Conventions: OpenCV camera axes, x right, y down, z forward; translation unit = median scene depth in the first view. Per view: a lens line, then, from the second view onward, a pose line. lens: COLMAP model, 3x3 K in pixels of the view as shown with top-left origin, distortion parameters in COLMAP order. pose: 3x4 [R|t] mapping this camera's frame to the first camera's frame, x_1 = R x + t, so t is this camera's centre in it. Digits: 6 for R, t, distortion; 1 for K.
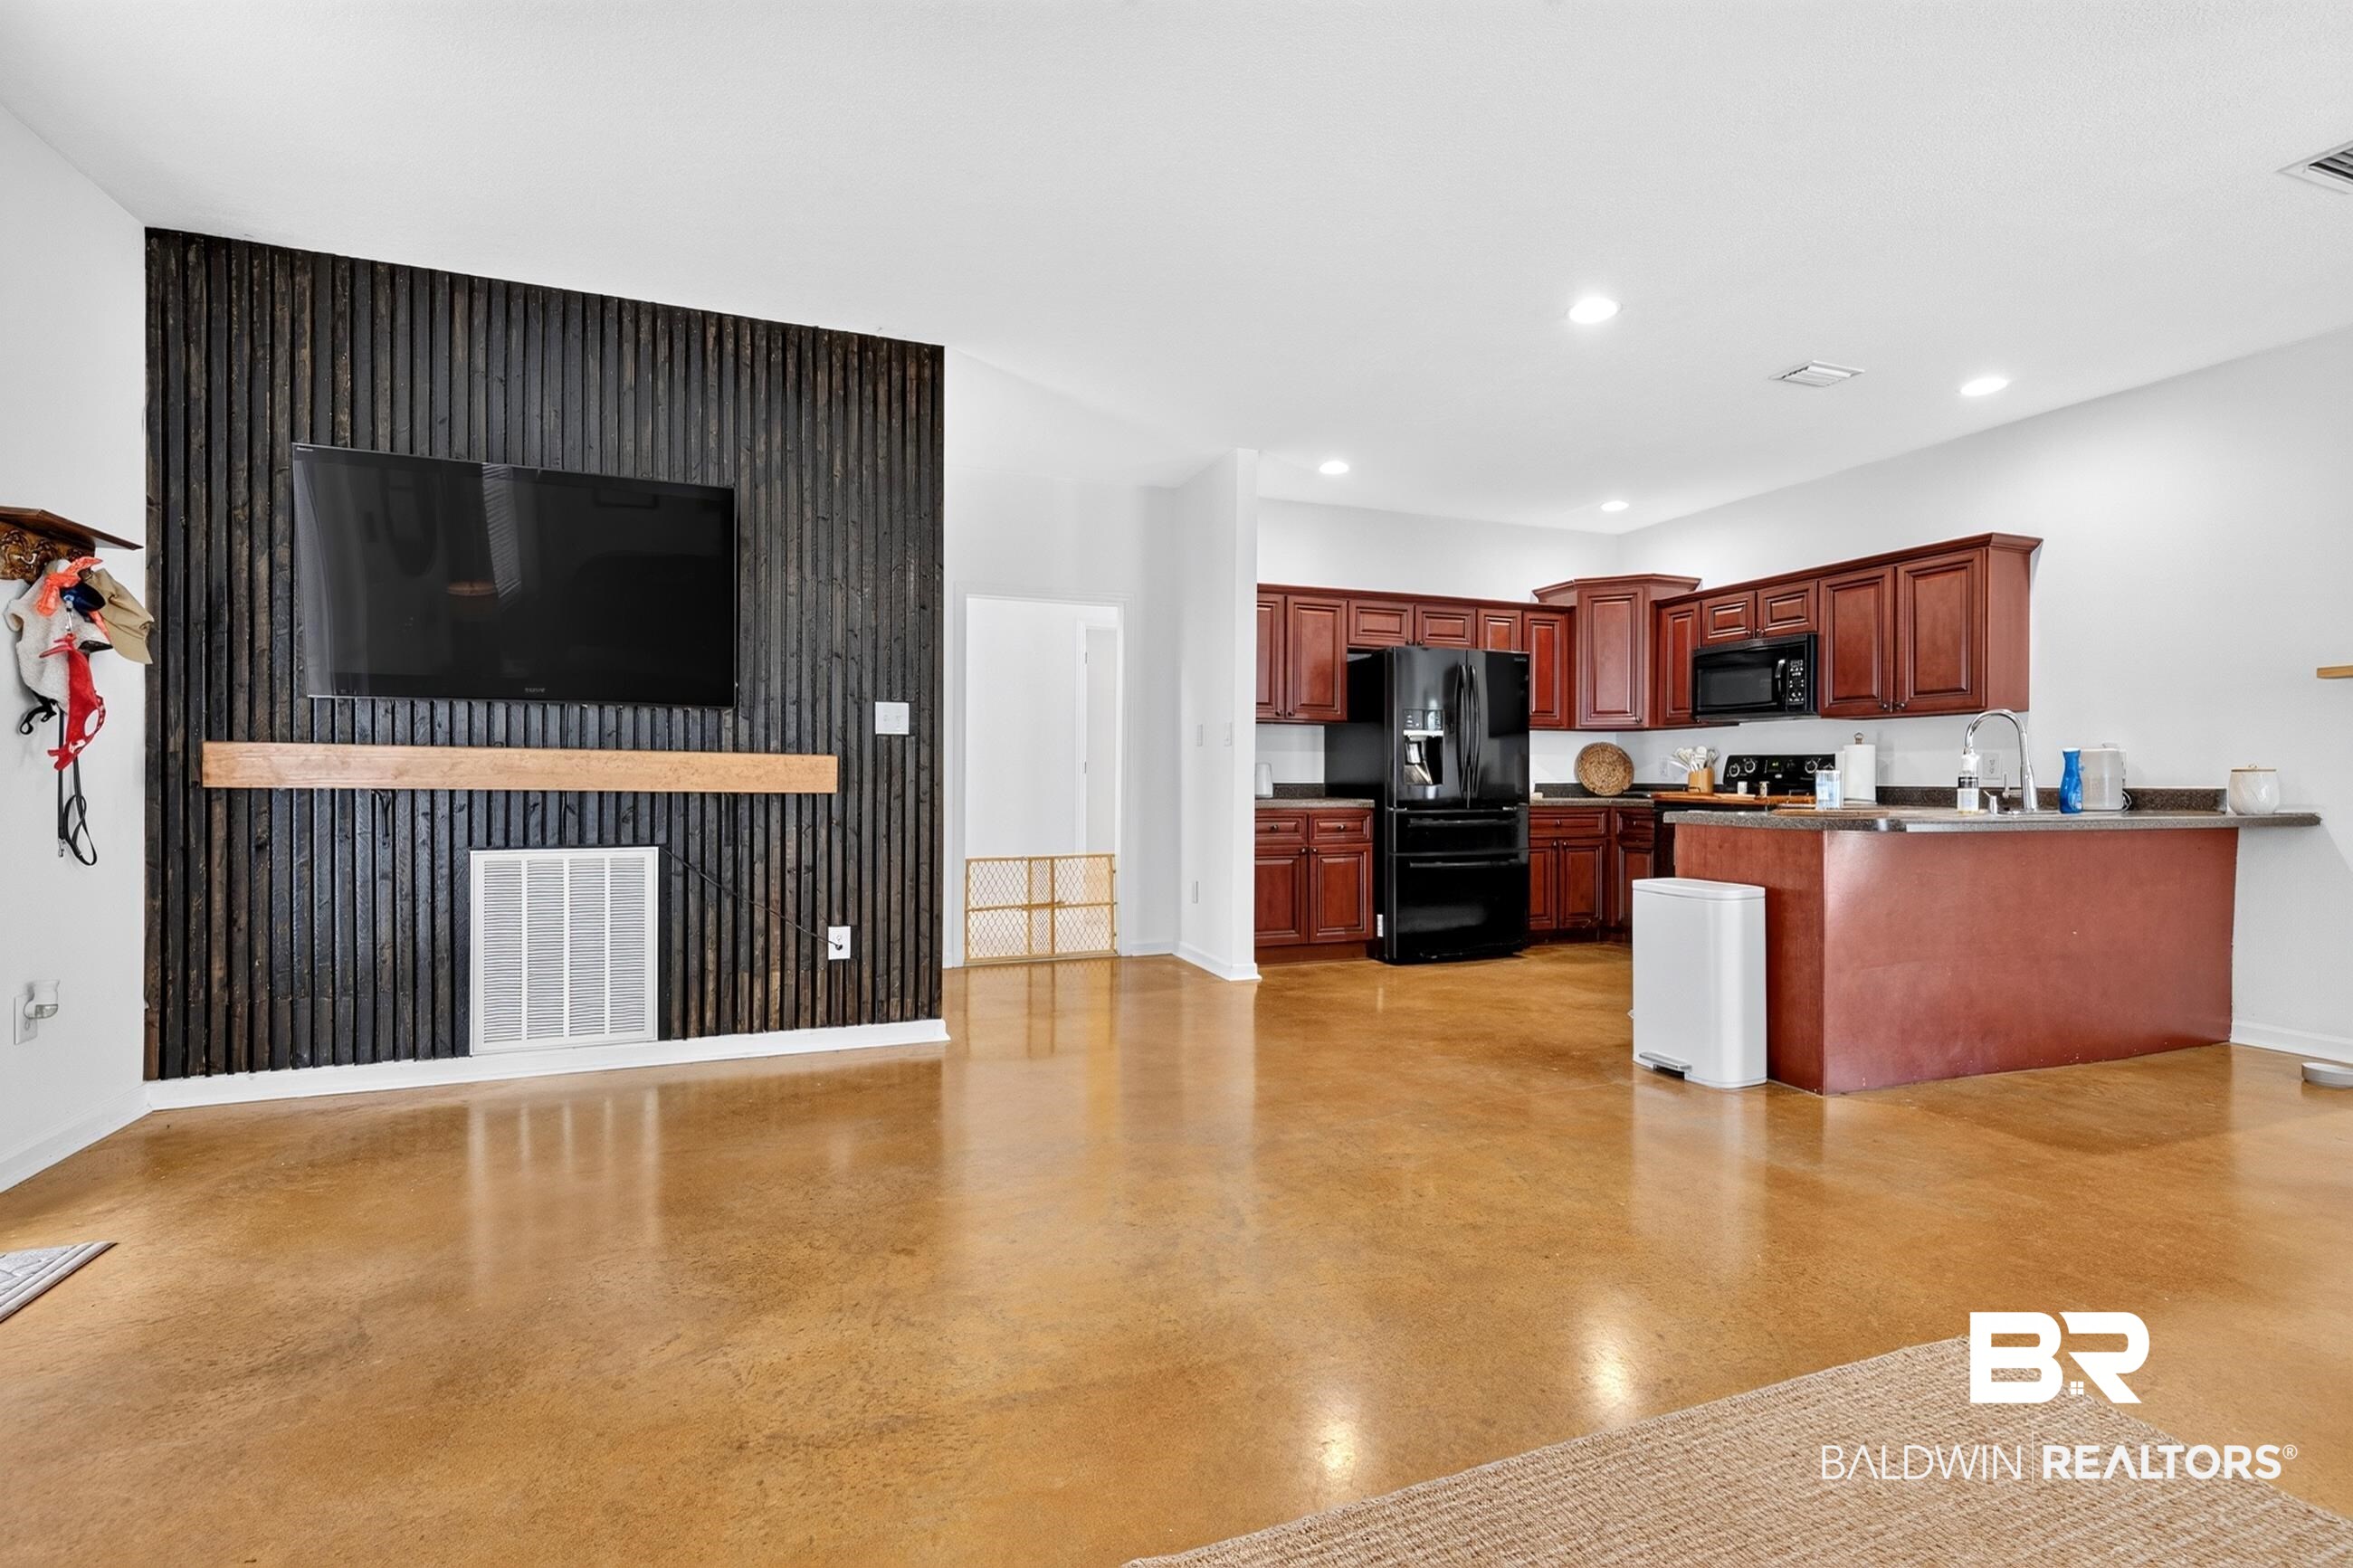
lens RADIAL K [[1049.6, 0, 1185.5], [0, 1049.6, 775.3], [0, 0, 1]] dist [0.004664, -0.001550]
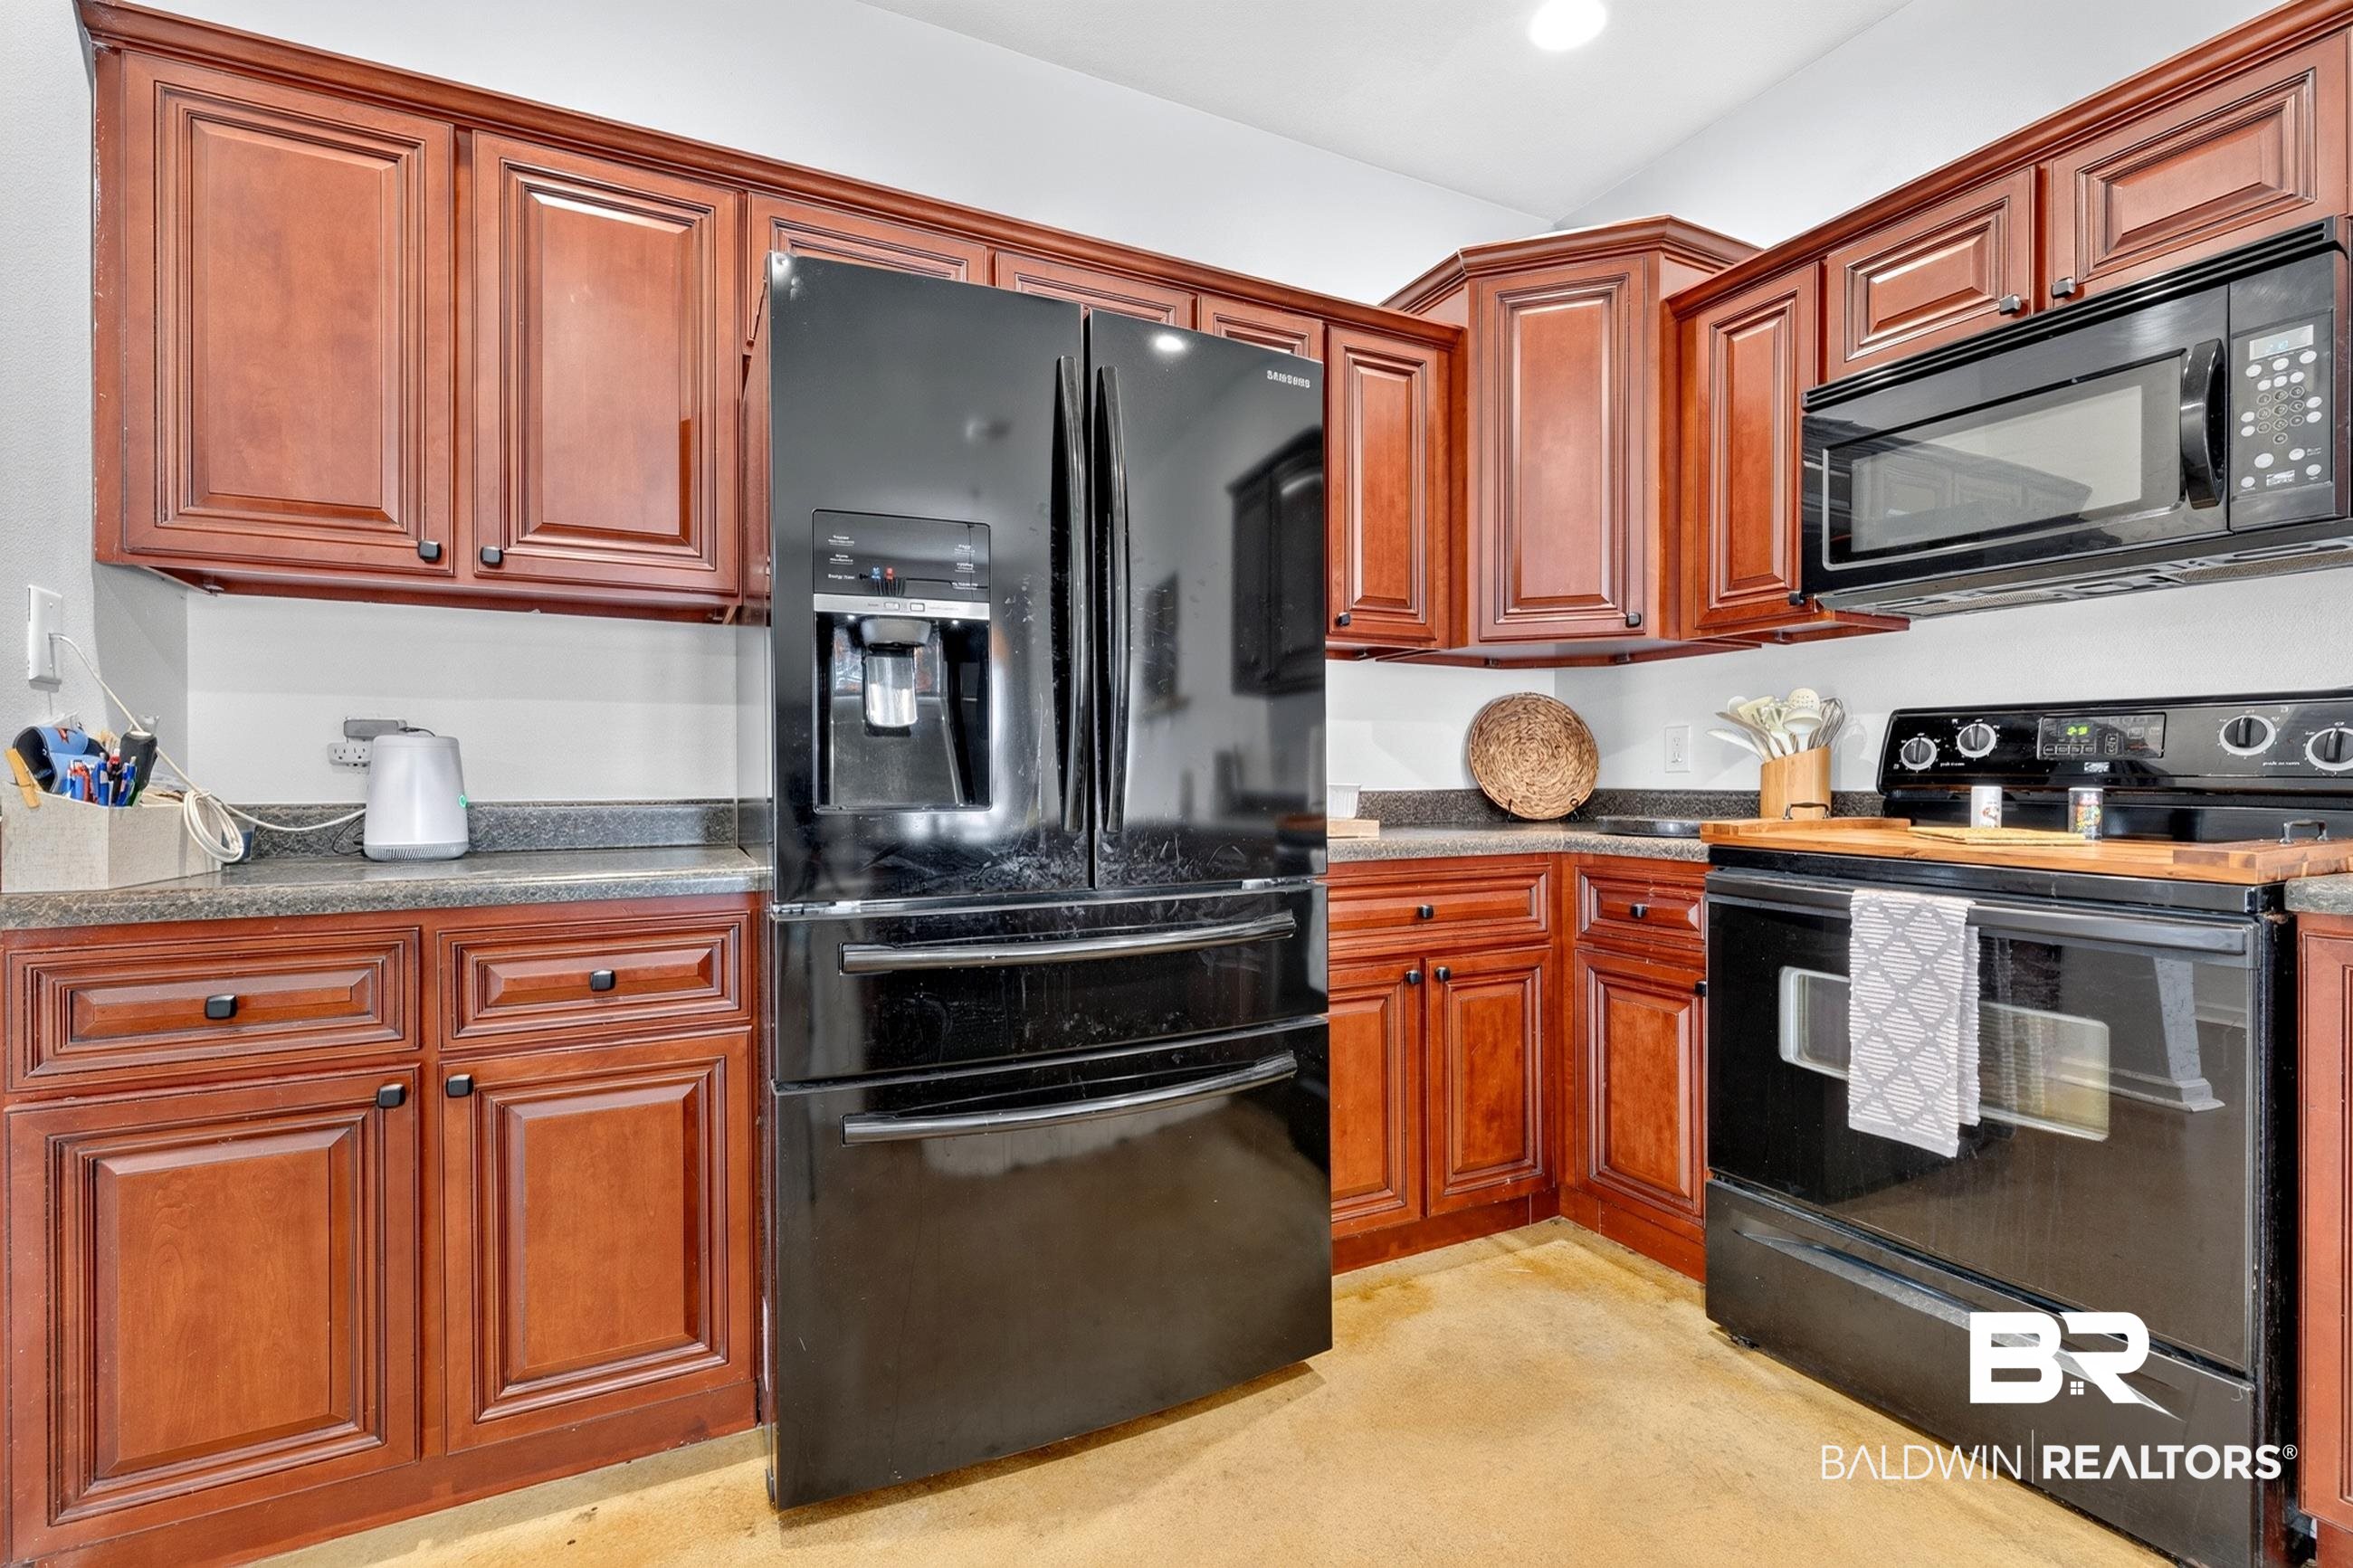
lens RADIAL K [[1049.6, 0, 1185.5], [0, 1049.6, 775.3], [0, 0, 1]] dist [0.004664, -0.001550]
pose [[0.994125, -0.007416, 0.107988, 0.240512], [0.007629, 0.999970, -0.001554, 0.001342], [-0.107973, 0.002369, 0.994151, 0.666493]]
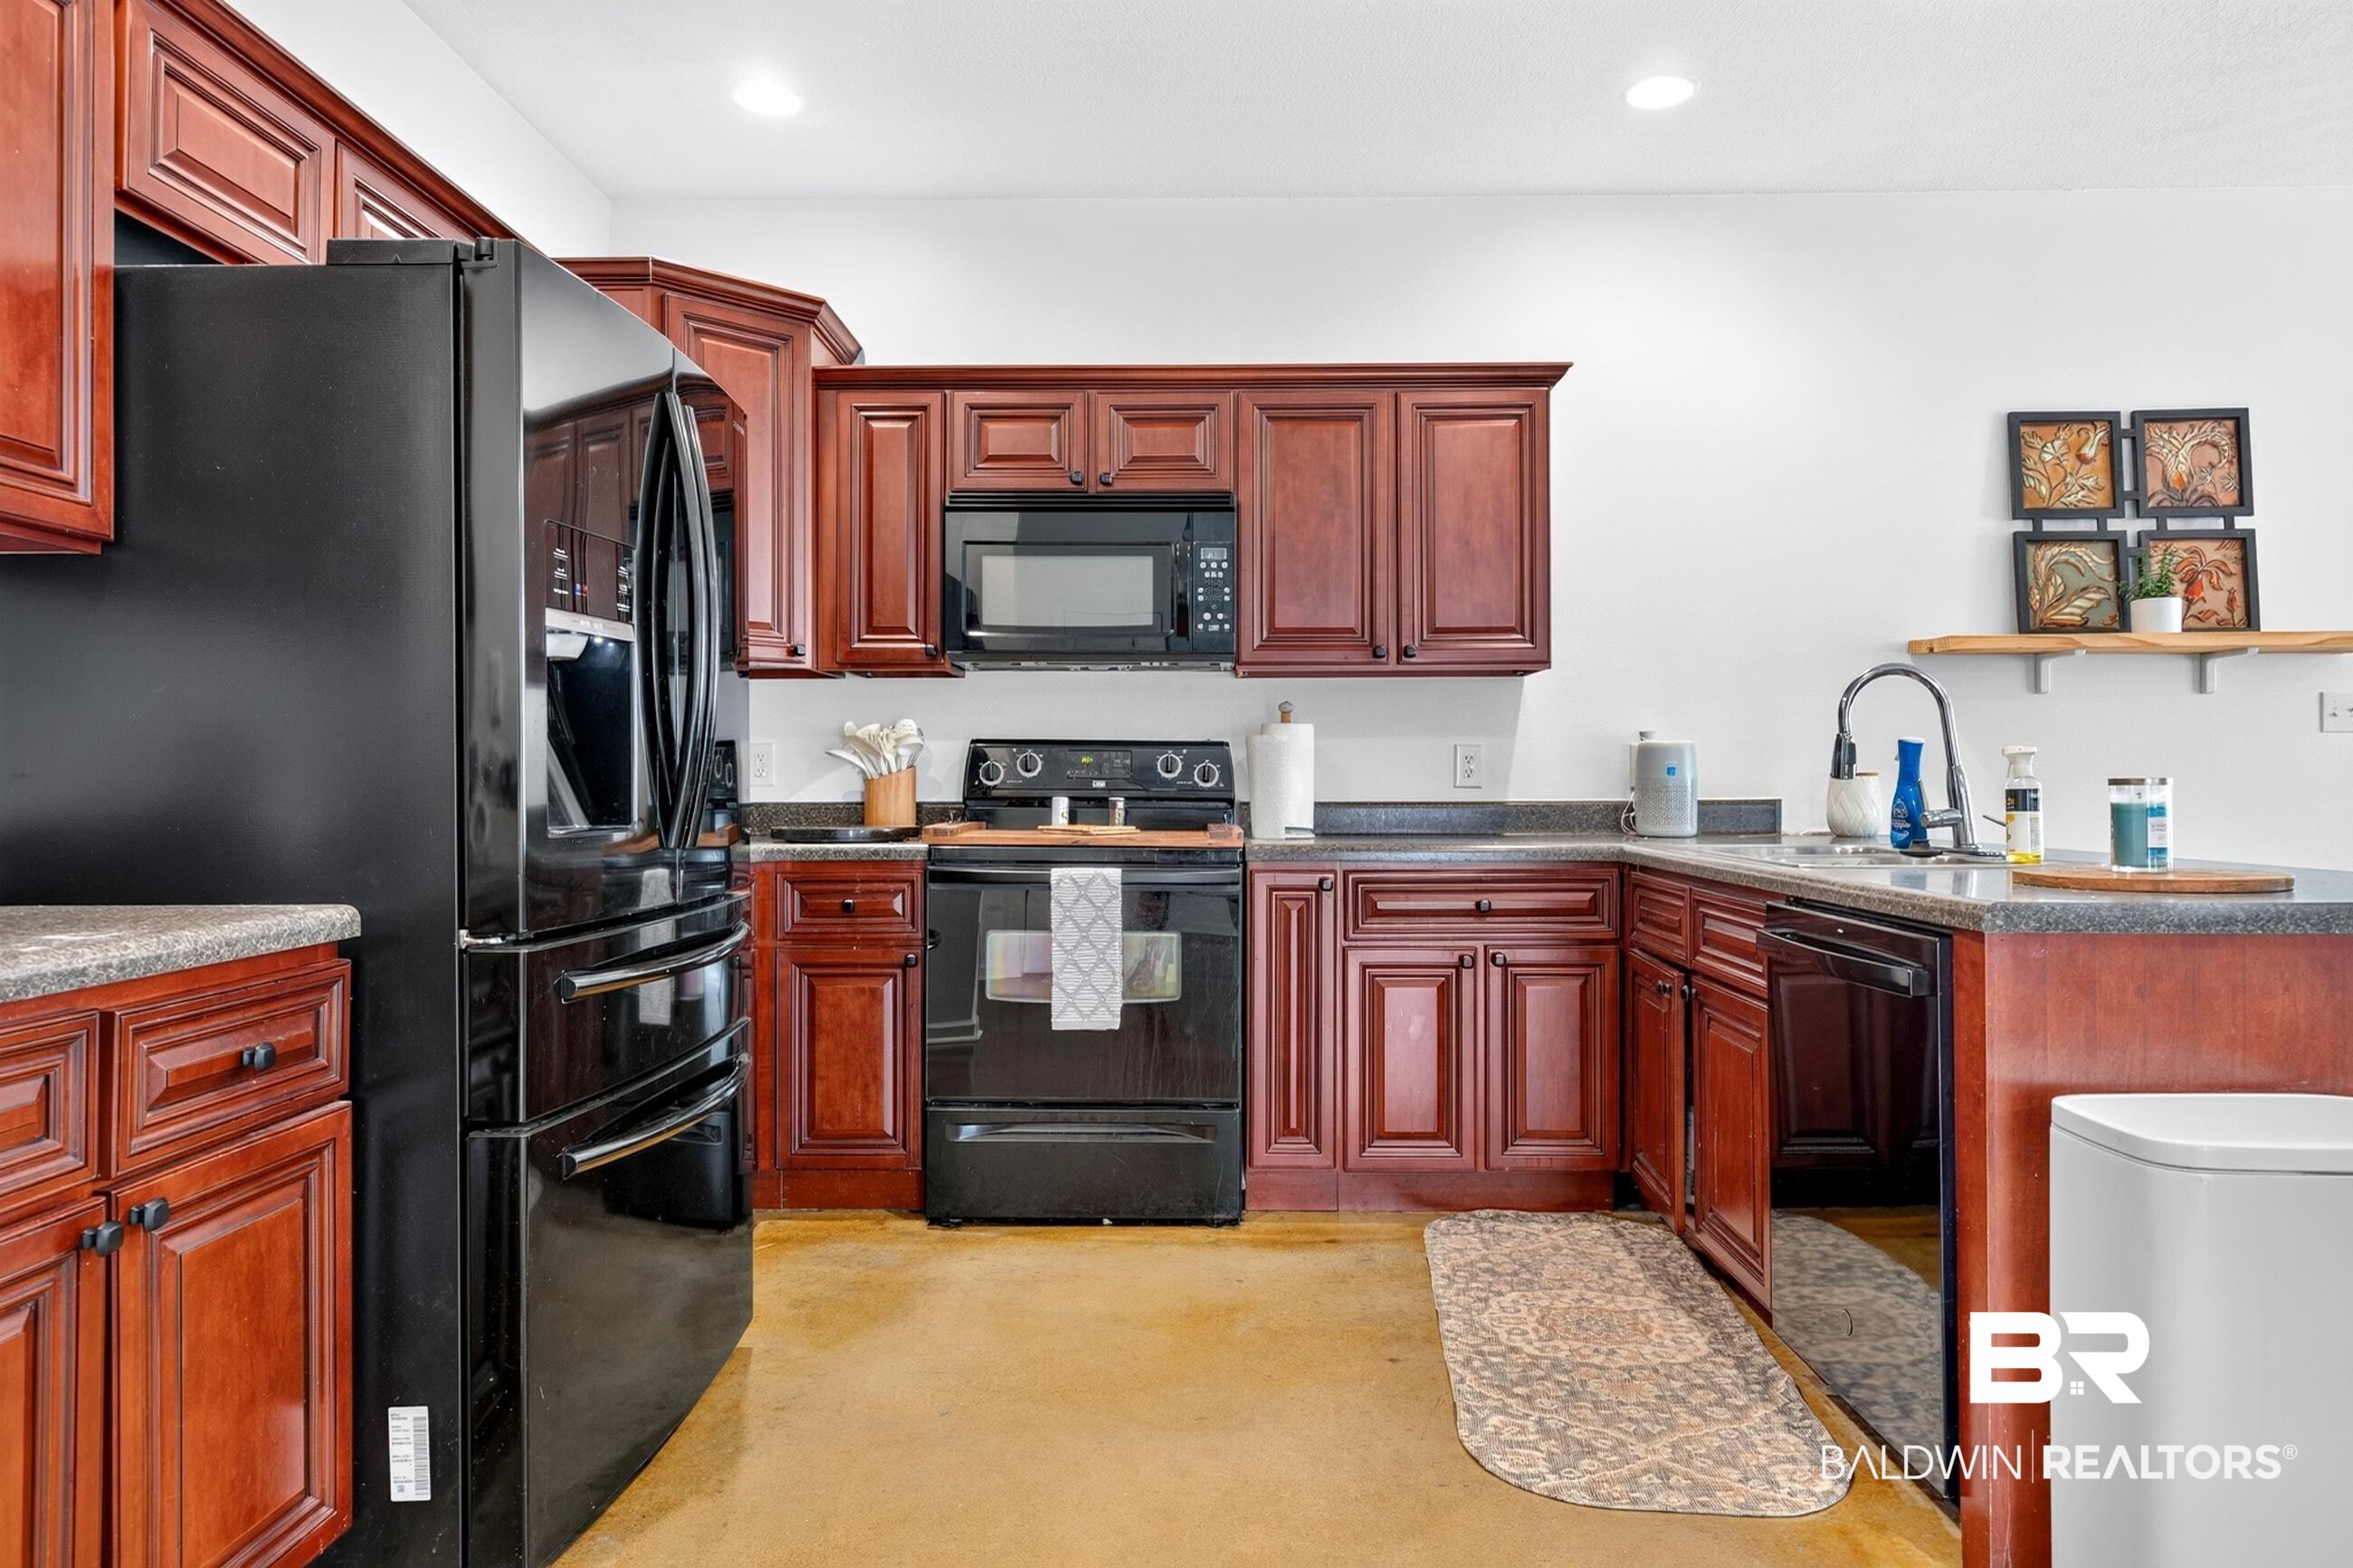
lens RADIAL K [[1463.4, 0, 1185.6], [0, 1463.4, 769.6], [0, 0, 1]] dist [-0.004552, -0.000119]
pose [[0.359321, -0.001052, 0.933213, -0.048889], [0.004363, 0.999990, -0.000553, -0.005174], [-0.933204, 0.004271, 0.359322, 0.669975]]
